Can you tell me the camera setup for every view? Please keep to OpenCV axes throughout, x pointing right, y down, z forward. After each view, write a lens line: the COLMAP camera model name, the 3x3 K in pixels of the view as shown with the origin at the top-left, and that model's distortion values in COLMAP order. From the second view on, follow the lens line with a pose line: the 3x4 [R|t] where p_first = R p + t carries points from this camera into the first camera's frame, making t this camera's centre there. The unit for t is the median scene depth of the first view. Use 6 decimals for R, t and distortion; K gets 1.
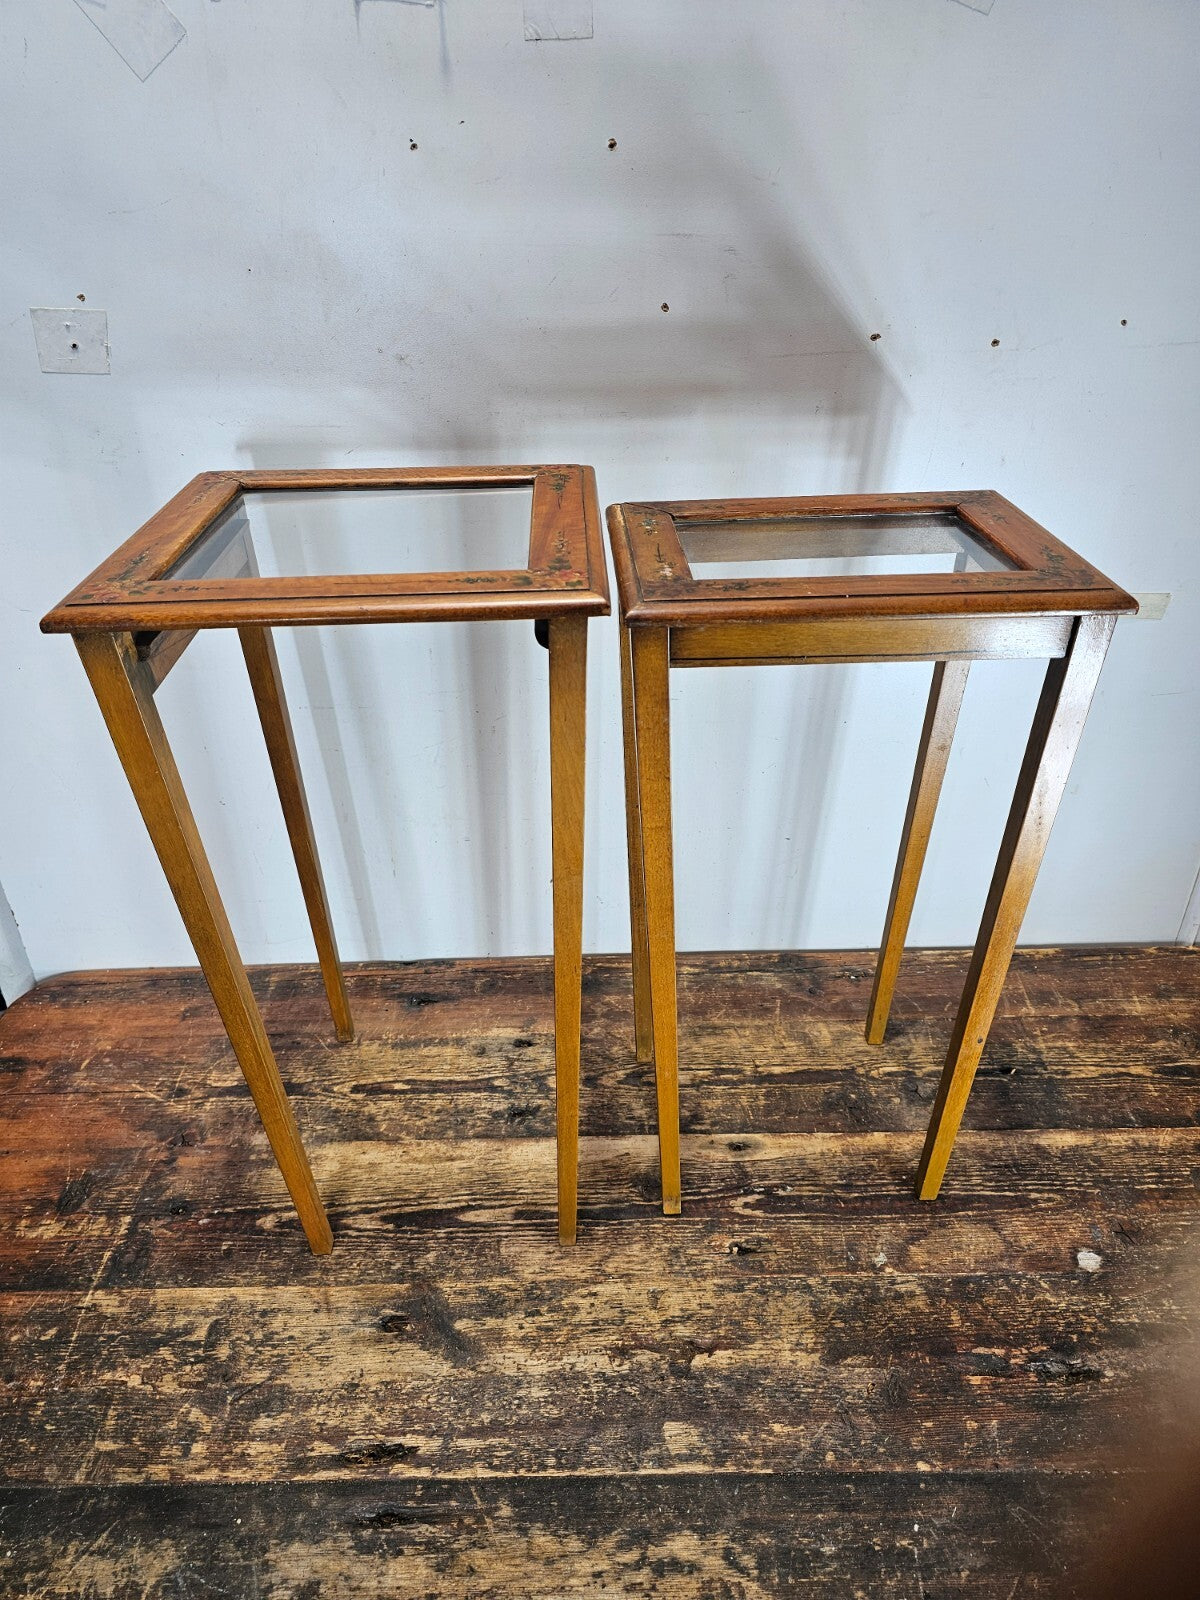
lens RADIAL K [[1141.2, 0, 587.0], [0, 1141.2, 814.2], [0, 0, 1]] dist [0.012682, -0.020037]
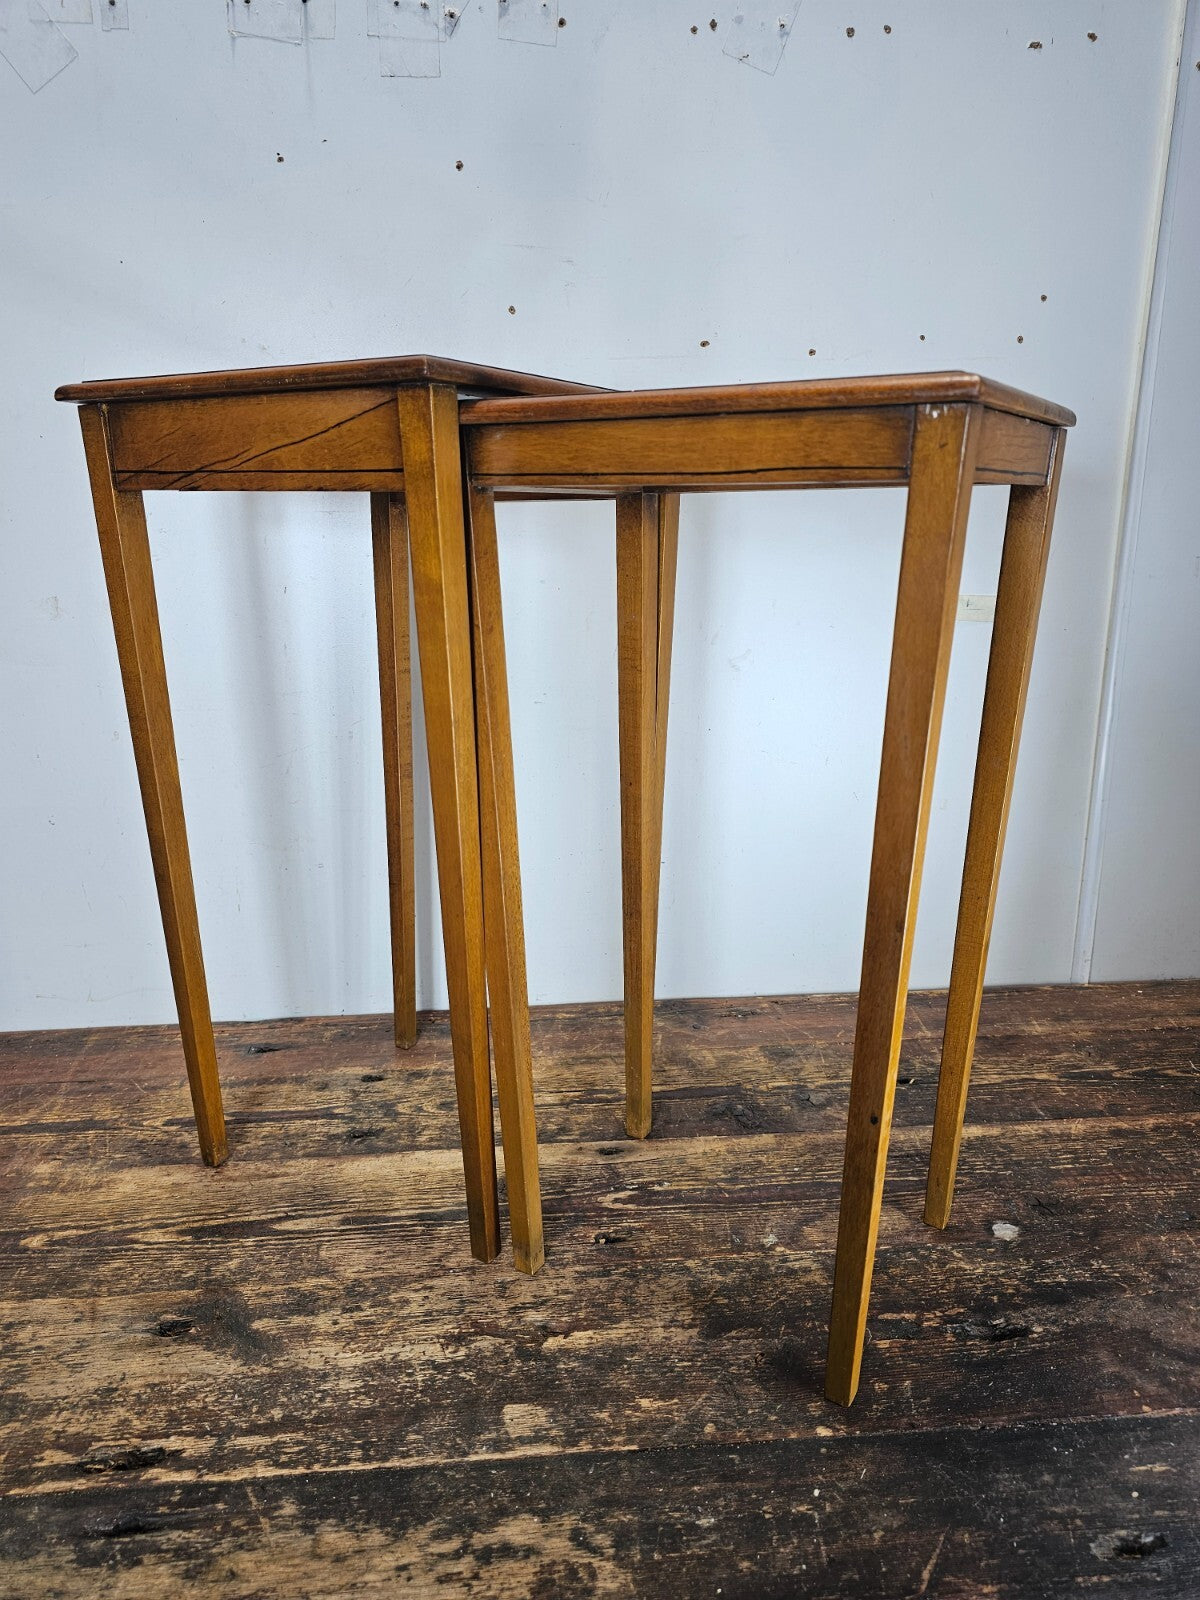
lens RADIAL K [[1141.2, 0, 611.7], [0, 1141.2, 797.6], [0, 0, 1]] dist [0.012682, -0.020037]
pose [[0.996265, -0.005504, 0.086176, 0.065396], [0.030517, 0.956010, -0.291742, 0.313198], [-0.080780, 0.293282, 0.952607, 0.095273]]
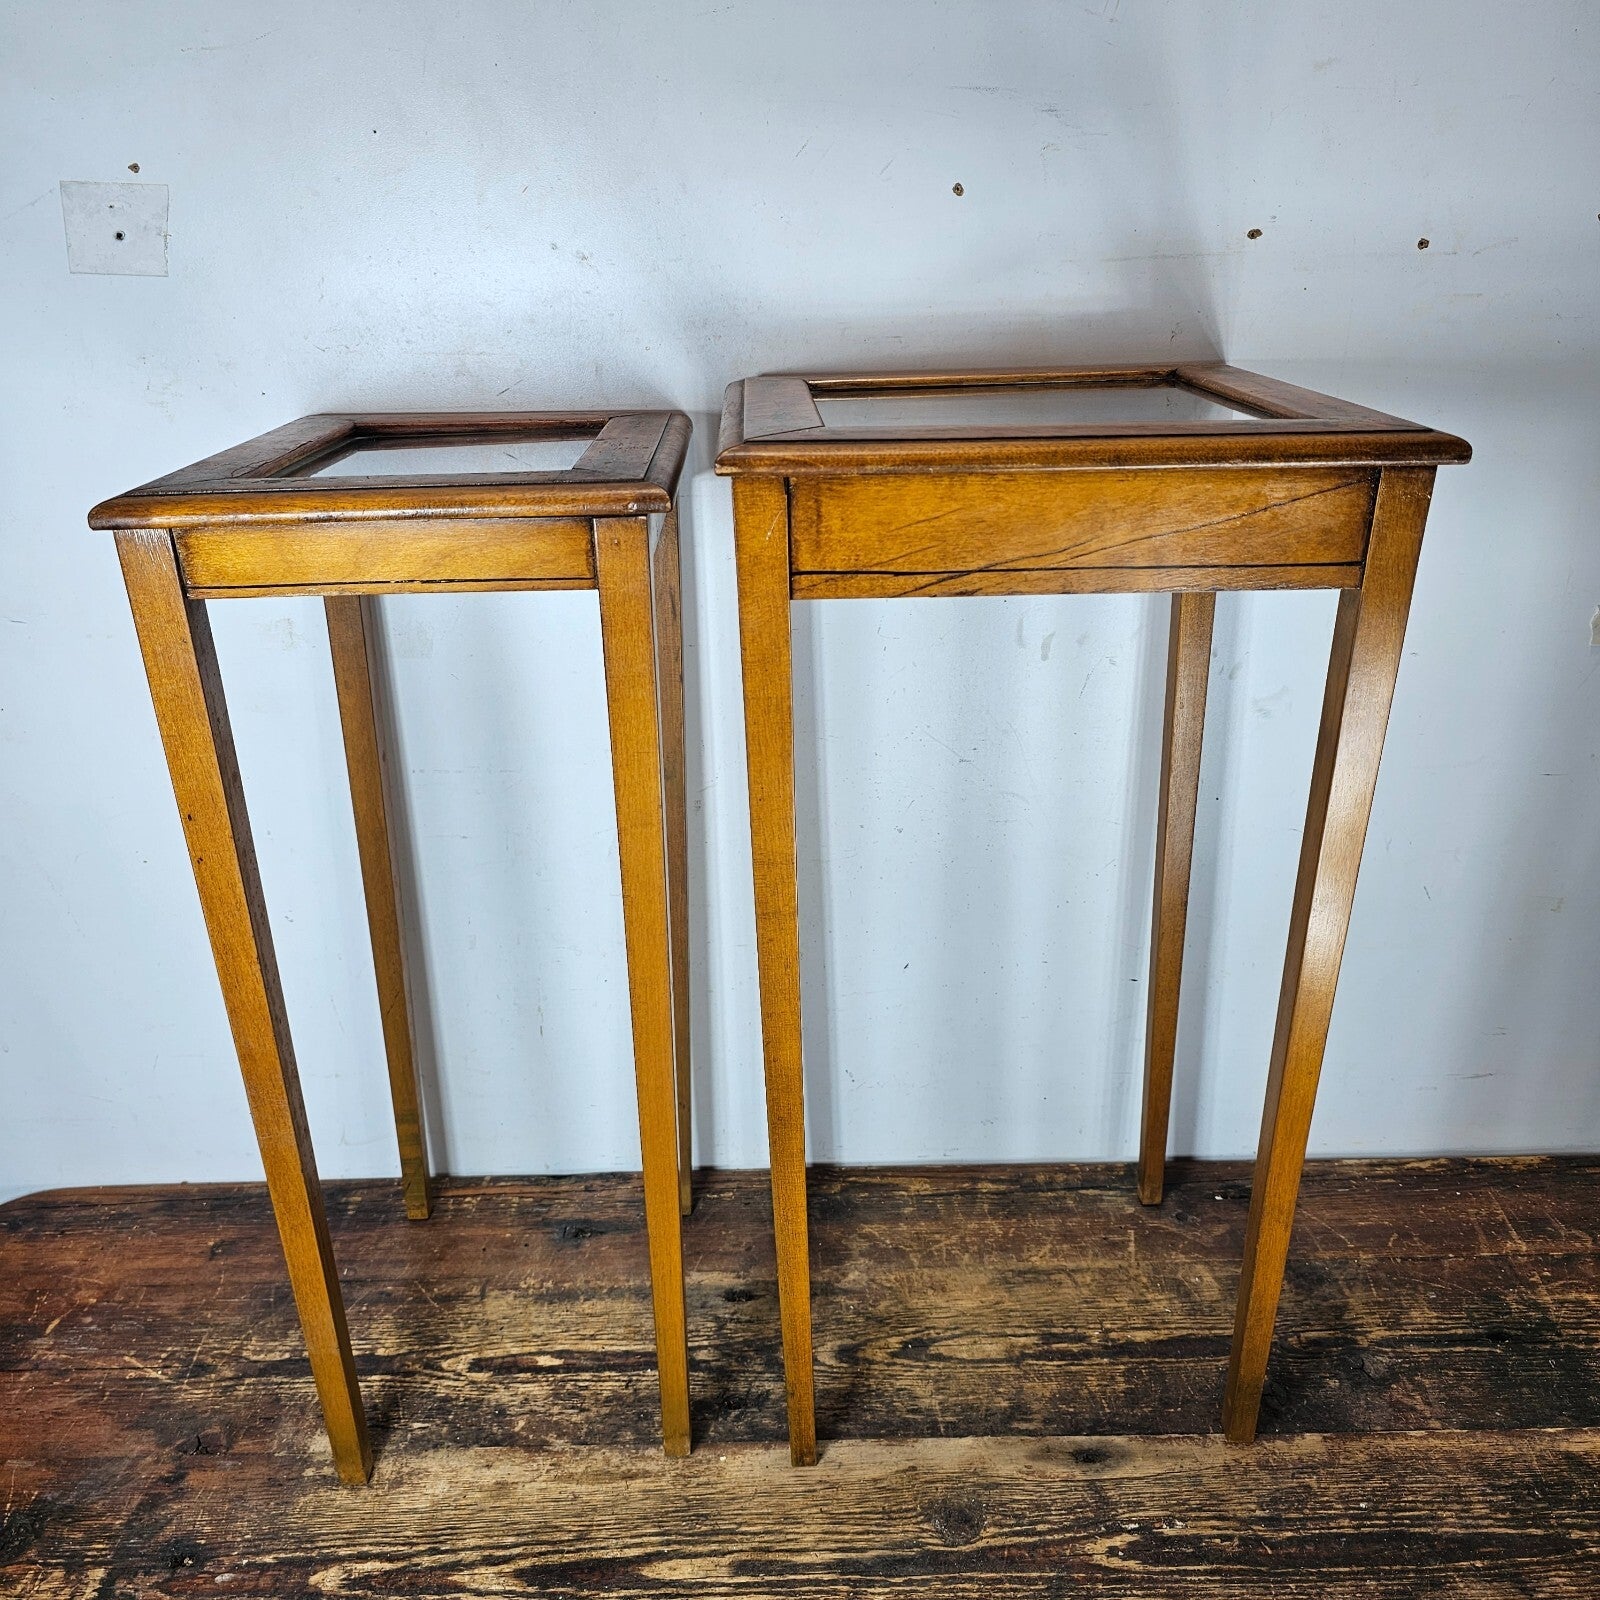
lens RADIAL K [[1525.4, 0, 791.4], [0, 1525.4, 812.2], [0, 0, 1]] dist [-0.002351, 0.000000]
pose [[0.999965, 0.004597, 0.007033, -0.041591], [-0.003421, 0.987275, -0.158983, 0.084000], [-0.007674, 0.158953, 0.987256, 0.135428]]
